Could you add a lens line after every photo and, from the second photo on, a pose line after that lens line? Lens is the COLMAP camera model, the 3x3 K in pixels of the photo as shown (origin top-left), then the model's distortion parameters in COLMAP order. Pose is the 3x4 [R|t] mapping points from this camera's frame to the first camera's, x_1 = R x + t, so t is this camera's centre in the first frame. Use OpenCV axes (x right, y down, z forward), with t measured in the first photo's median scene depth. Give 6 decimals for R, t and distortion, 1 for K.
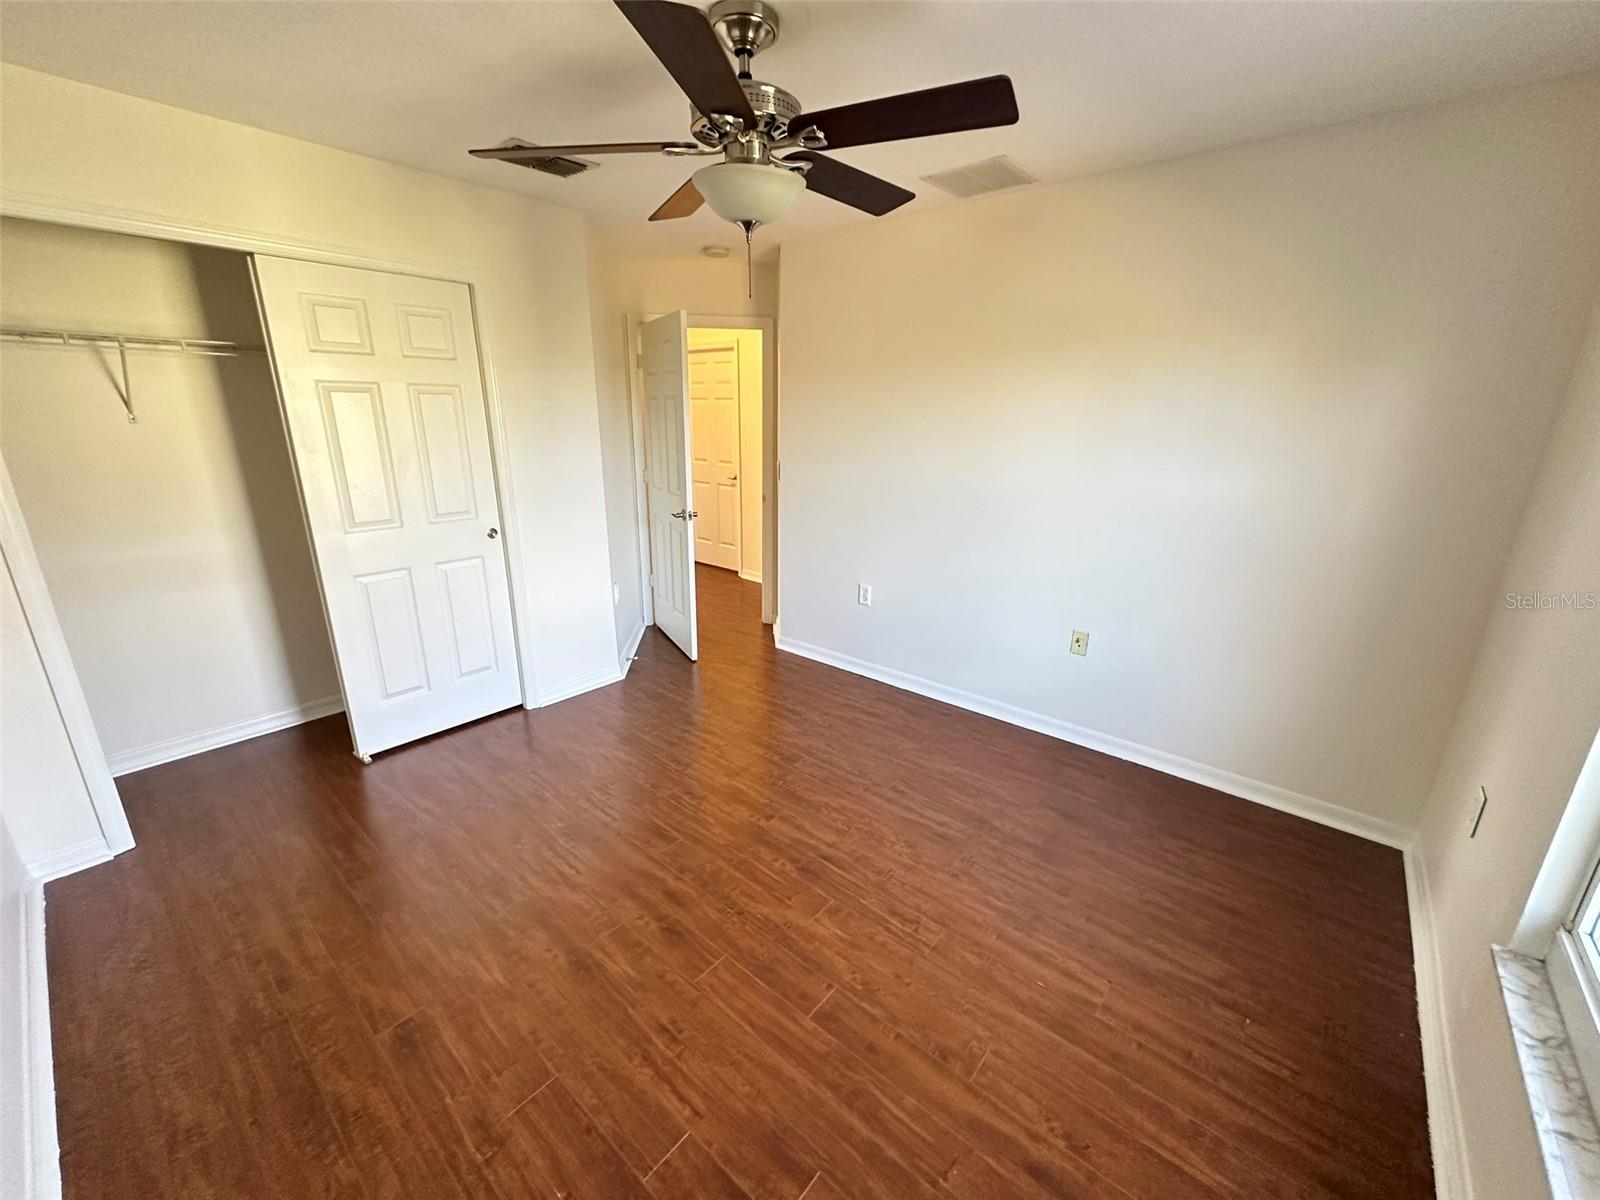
lens RADIAL K [[639.2, 0, 798.9], [0, 639.2, 598.7], [0, 0, 1]] dist [-0.003655, 0.001335]
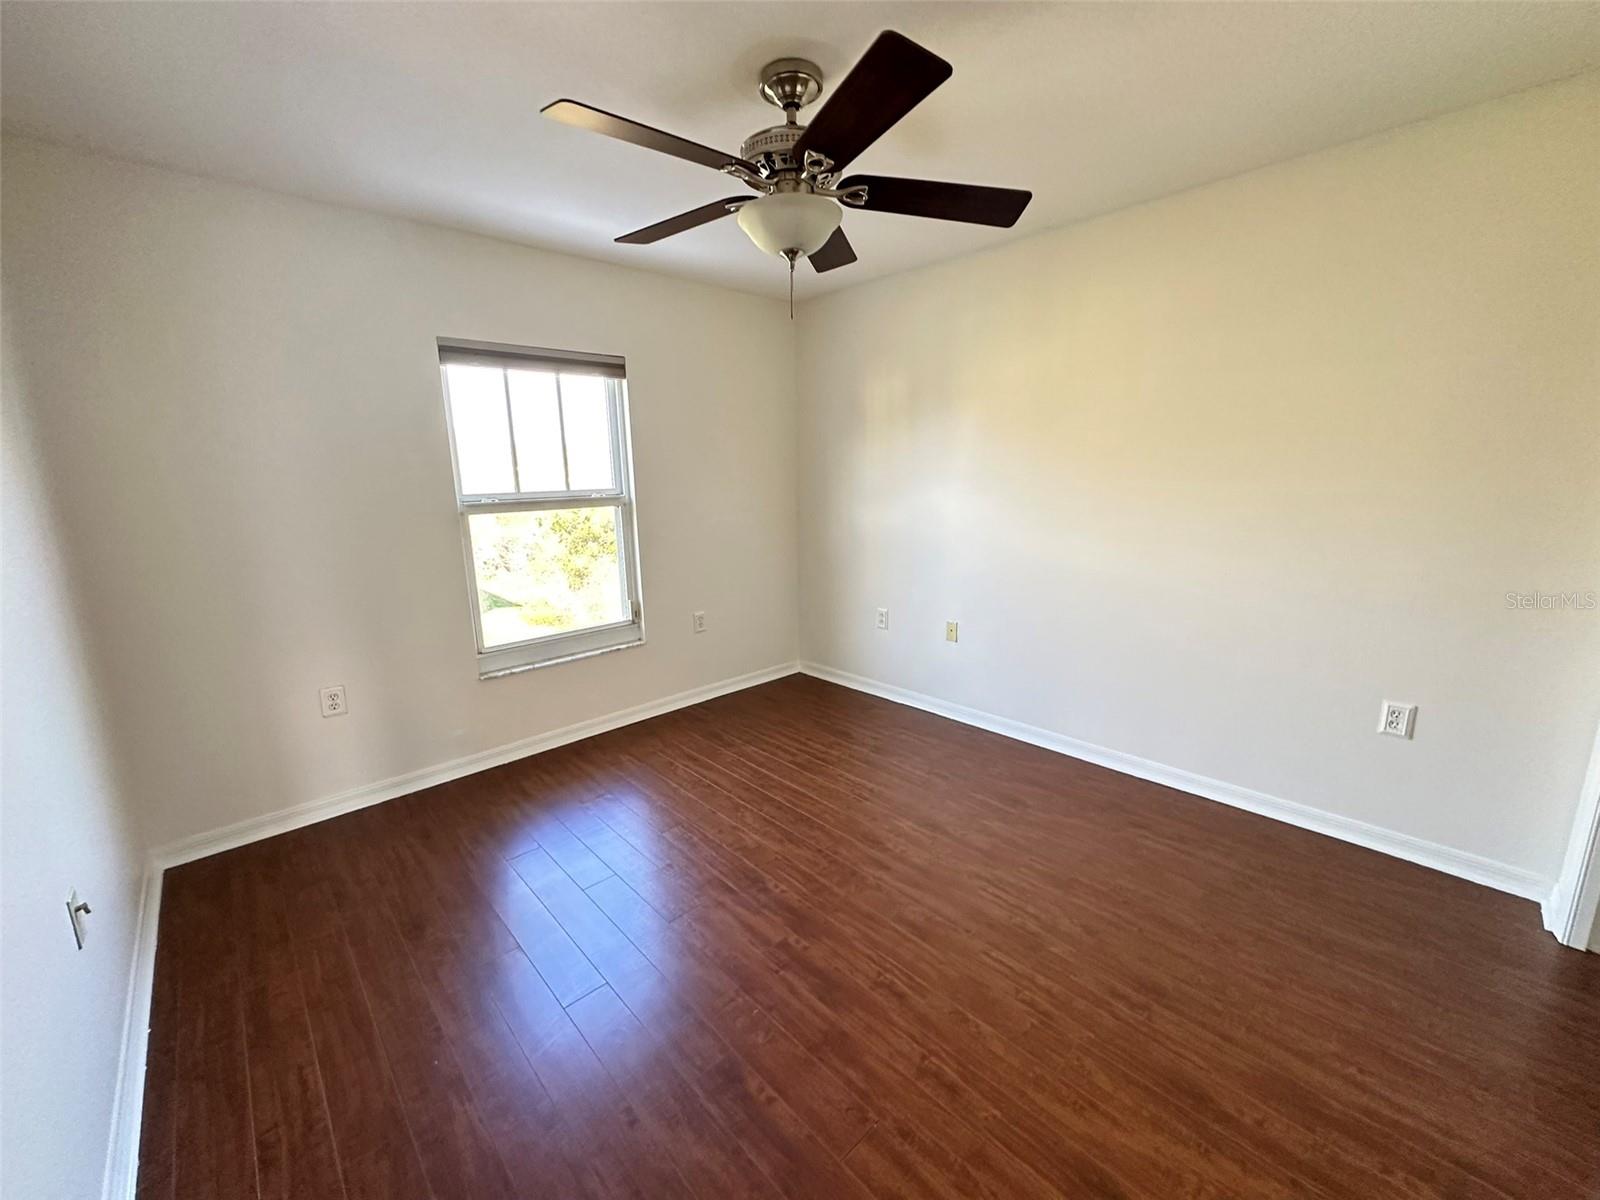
lens RADIAL K [[639.2, 0, 798.9], [0, 639.2, 598.7], [0, 0, 1]] dist [-0.003655, 0.001335]
pose [[-0.993410, -0.007643, 0.114364, -0.175225], [0.047404, 0.881047, 0.470647, -0.452719], [-0.104357, 0.472966, -0.874878, 1.719506]]
